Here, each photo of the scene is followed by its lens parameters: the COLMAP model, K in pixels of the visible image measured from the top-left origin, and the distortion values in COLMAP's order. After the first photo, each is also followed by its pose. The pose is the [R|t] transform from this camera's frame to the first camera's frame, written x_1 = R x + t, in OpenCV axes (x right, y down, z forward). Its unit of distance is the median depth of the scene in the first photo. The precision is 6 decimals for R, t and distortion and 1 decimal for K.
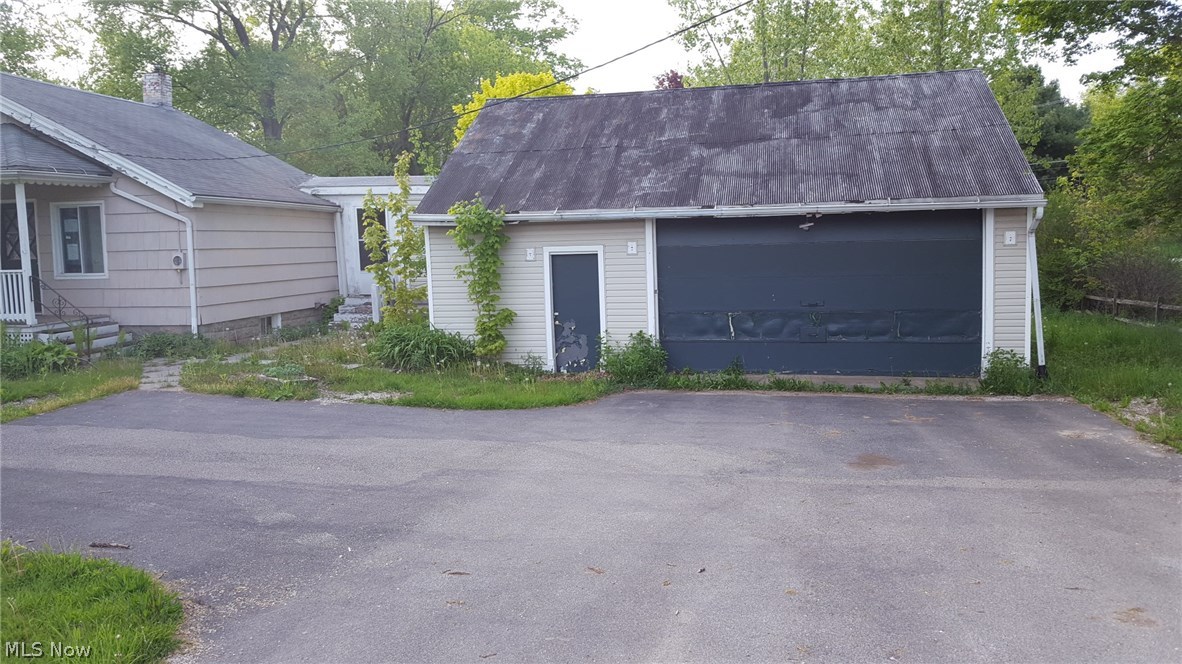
lens RADIAL K [[921.1, 0, 590.7], [0, 921.1, 362.5], [0, 0, 1]] dist [0.081109, -0.136307]
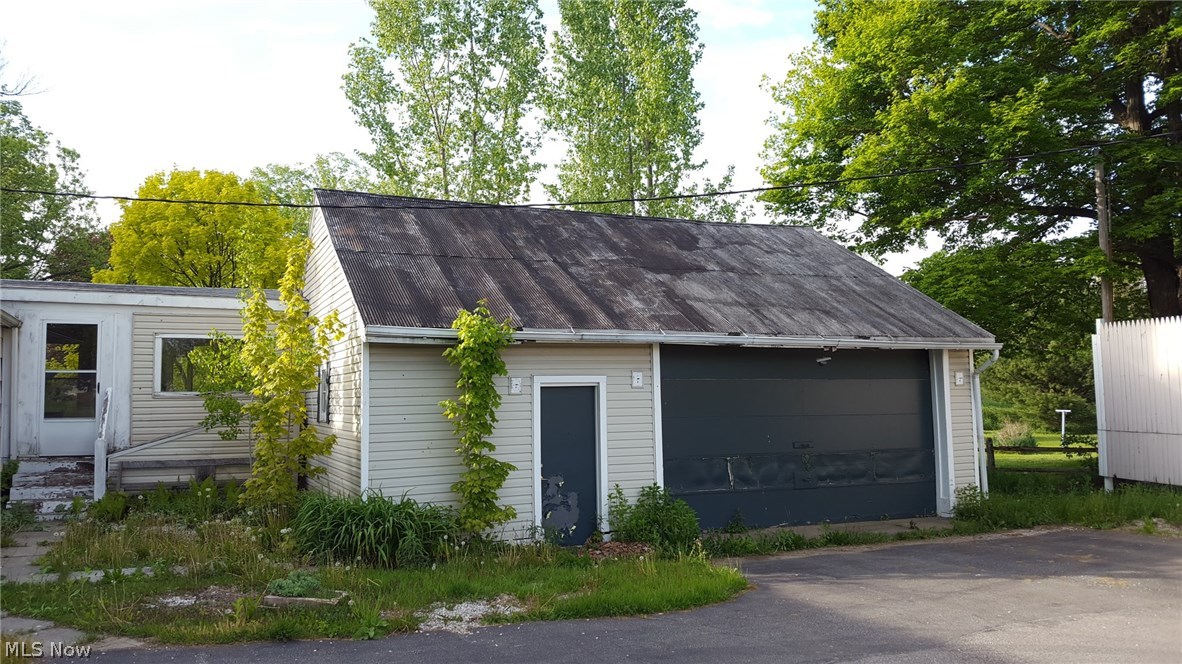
lens RADIAL K [[921.1, 0, 592.4], [0, 921.1, 321.4], [0, 0, 1]] dist [0.081109, -0.136307]
pose [[0.806452, 0.059451, 0.588304, -0.440469], [0.069188, 0.978611, -0.193737, -0.019017], [-0.587238, 0.196943, 0.785089, 0.353205]]
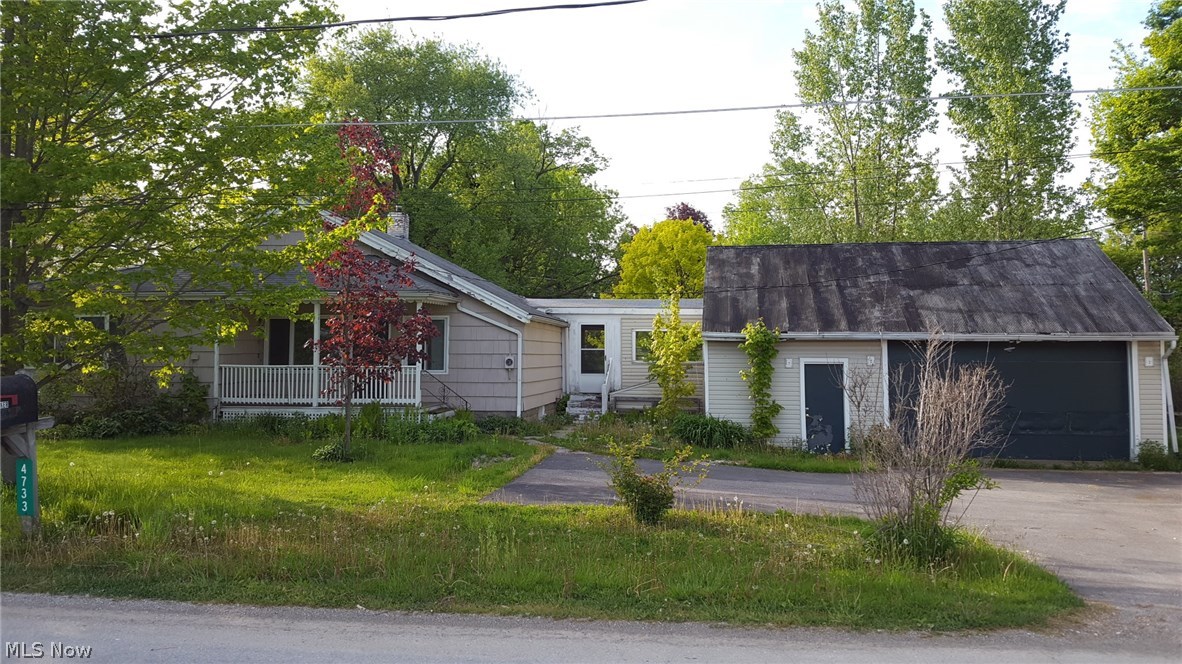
lens RADIAL K [[929.6, 0, 577.9], [0, 929.6, 322.6], [0, 0, 1]] dist [0.077401, -0.052925]
pose [[0.998511, 0.027417, 0.047153, -0.424756], [-0.019348, 0.986308, -0.163772, 0.052195], [-0.050998, 0.162616, 0.985371, -0.331232]]
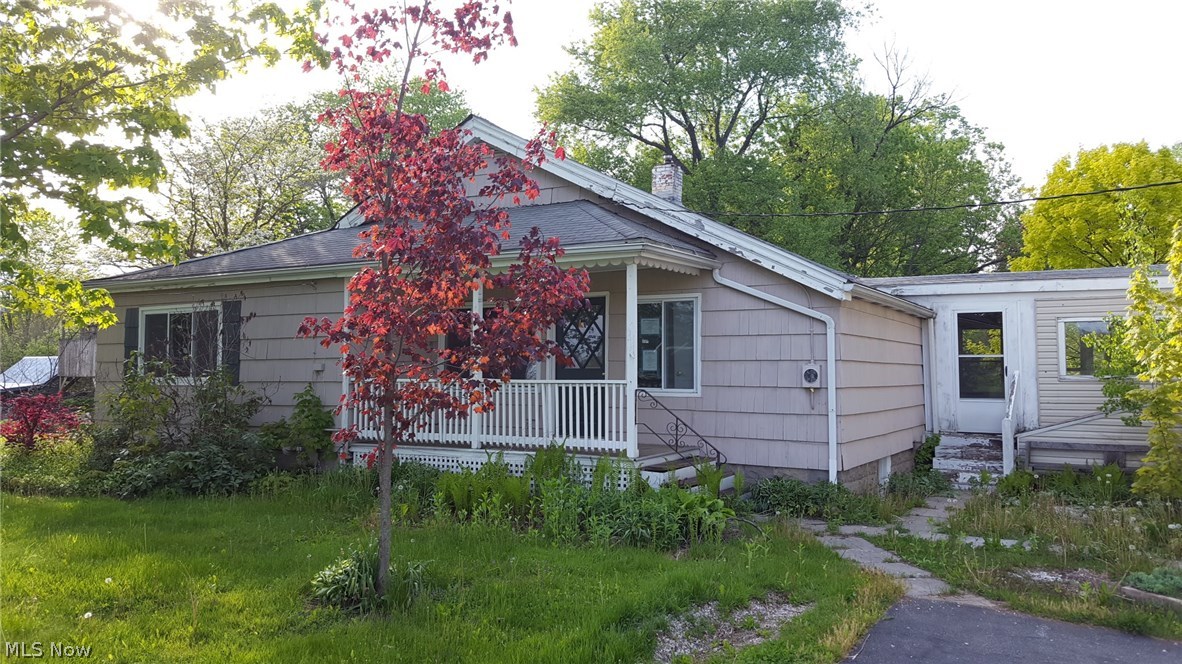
lens RADIAL K [[921.1, 0, 569.9], [0, 921.1, 317.6], [0, 0, 1]] dist [0.081109, -0.136307]
pose [[0.943130, 0.001647, -0.332421, -0.397378], [-0.064334, 0.981987, -0.177661, -0.017573], [0.326140, 0.188943, 0.926247, 0.301920]]
